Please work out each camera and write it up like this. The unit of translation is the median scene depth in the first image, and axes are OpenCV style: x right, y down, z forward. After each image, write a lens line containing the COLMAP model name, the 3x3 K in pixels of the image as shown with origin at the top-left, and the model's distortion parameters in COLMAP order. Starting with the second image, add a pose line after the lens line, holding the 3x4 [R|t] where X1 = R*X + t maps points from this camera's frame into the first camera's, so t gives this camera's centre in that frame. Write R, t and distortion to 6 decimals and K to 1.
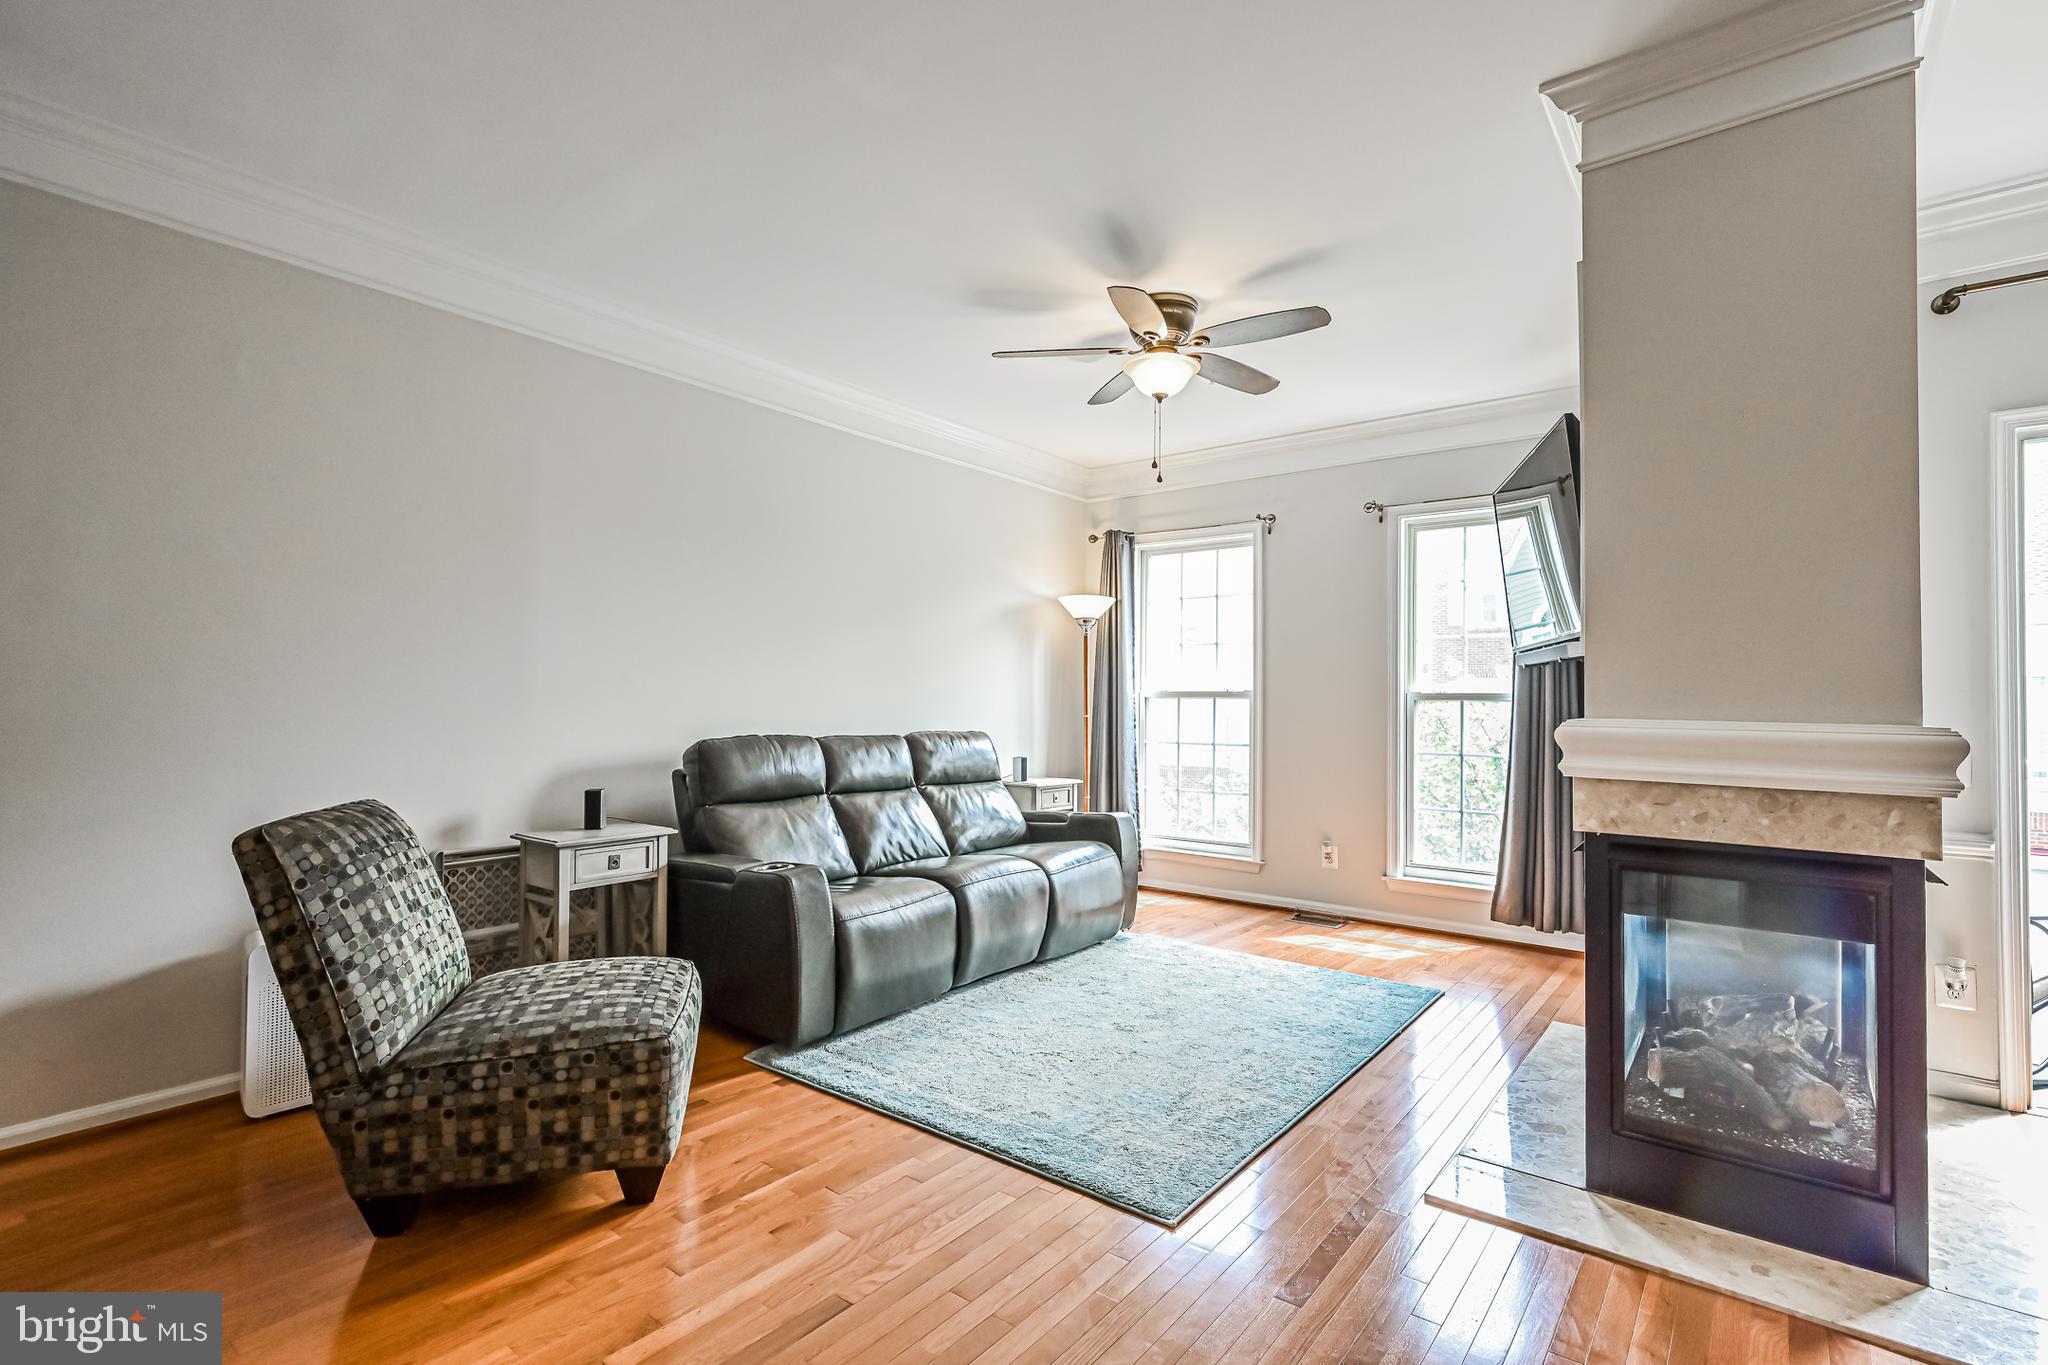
lens RADIAL K [[941.1, 0, 1030.2], [0, 941.1, 686.5], [0, 0, 1]] dist [-0.004879, 0.001059]
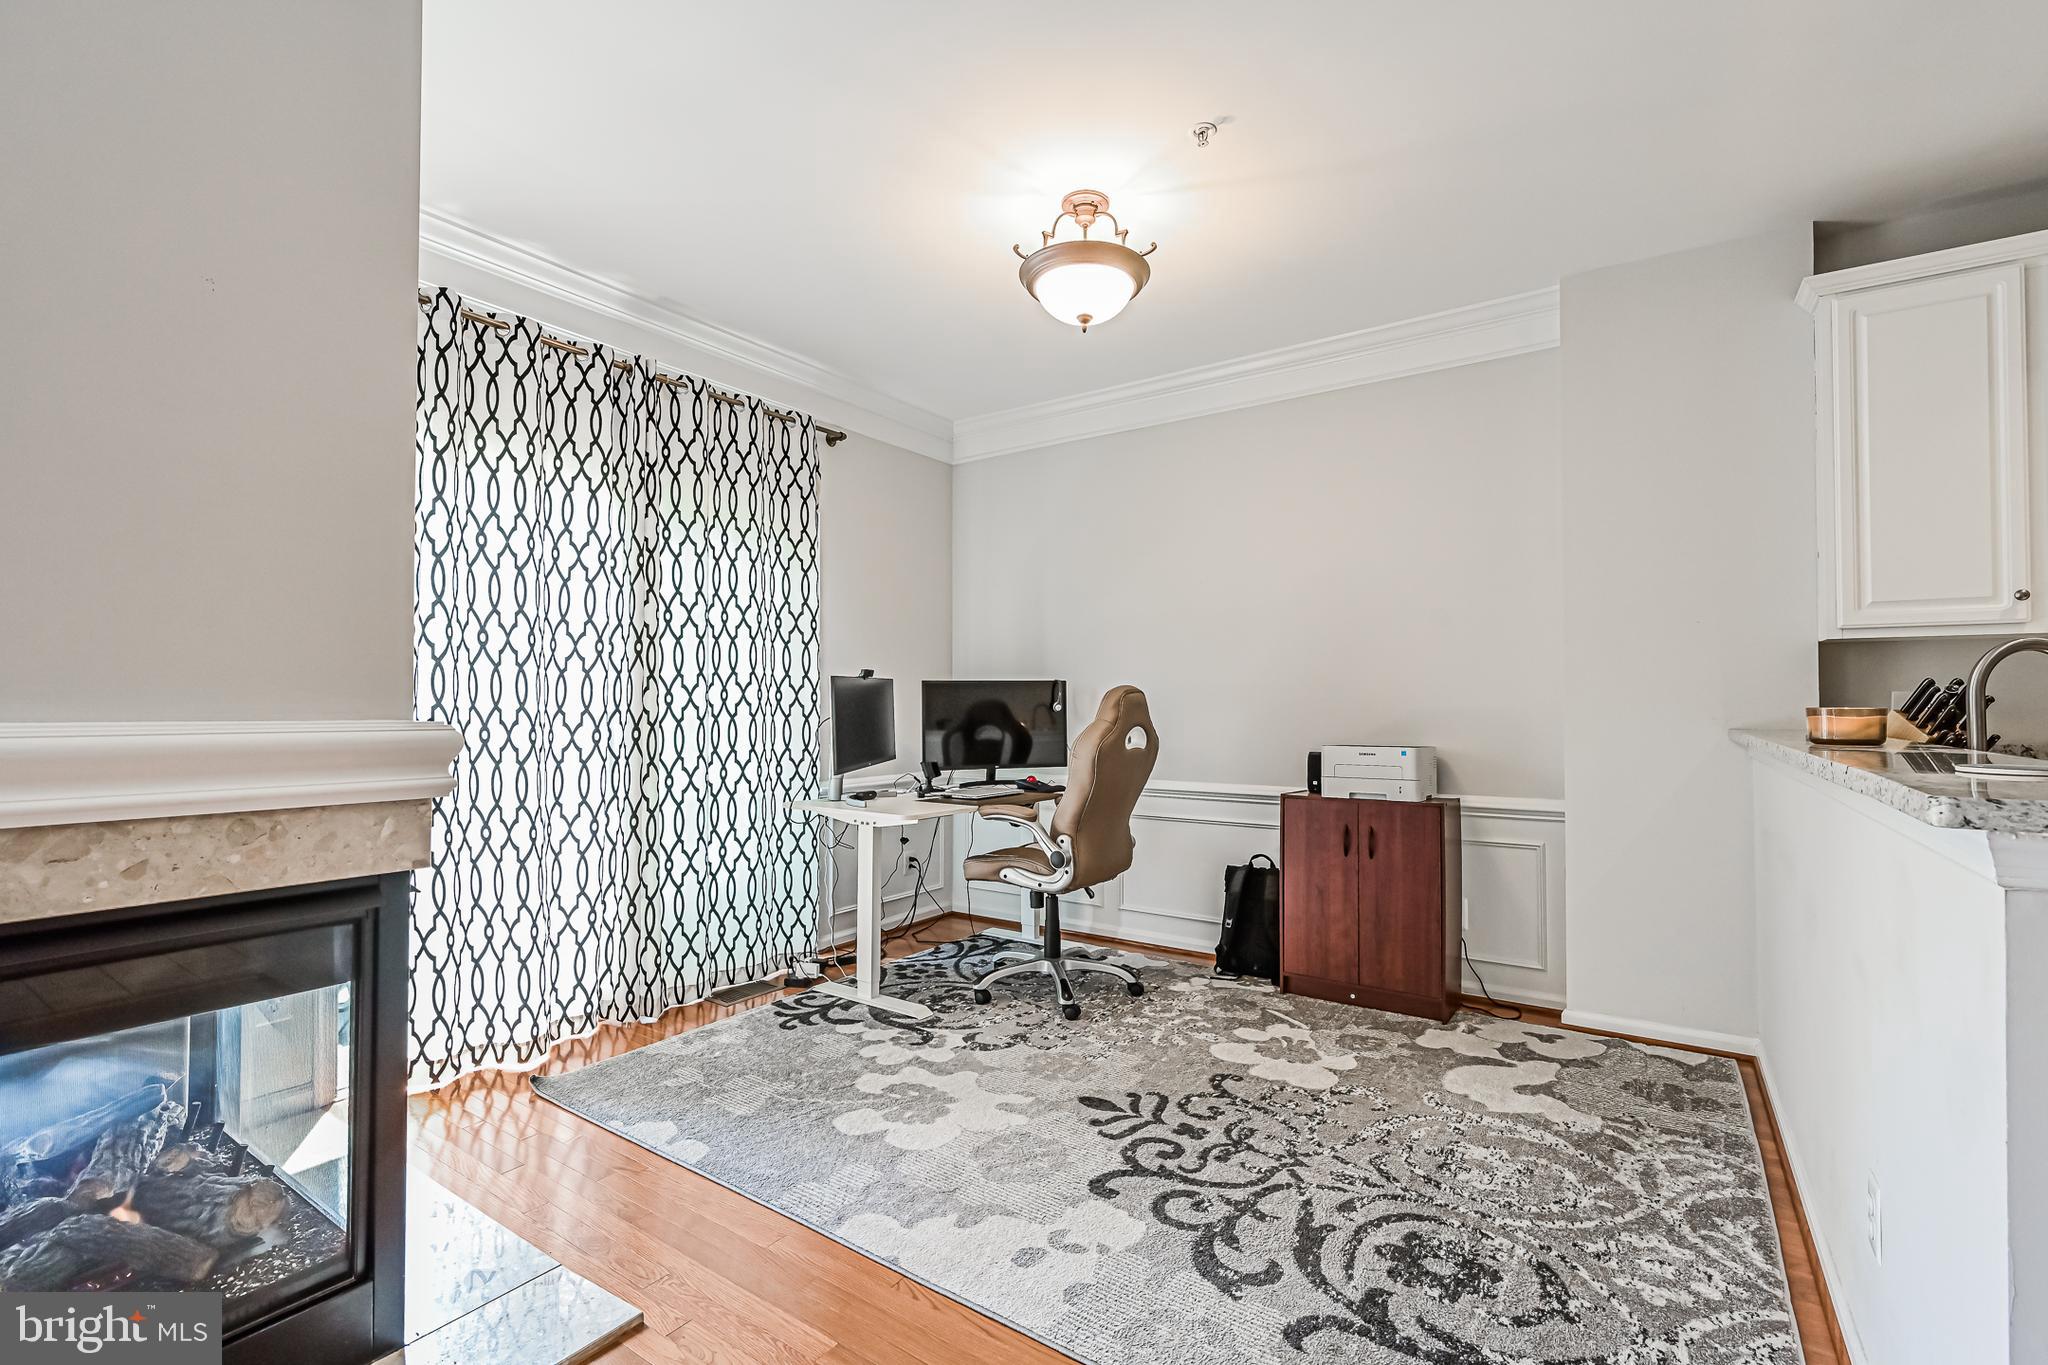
lens RADIAL K [[903.9, 0, 1030.1], [0, 903.9, 686.1], [0, 0, 1]] dist [-0.000043, 0.000041]
pose [[-0.065294, 0.008450, 0.997830, 0.033758], [-0.016016, 0.999826, -0.009514, 0.005723], [-0.997738, -0.016603, -0.065148, 0.323896]]
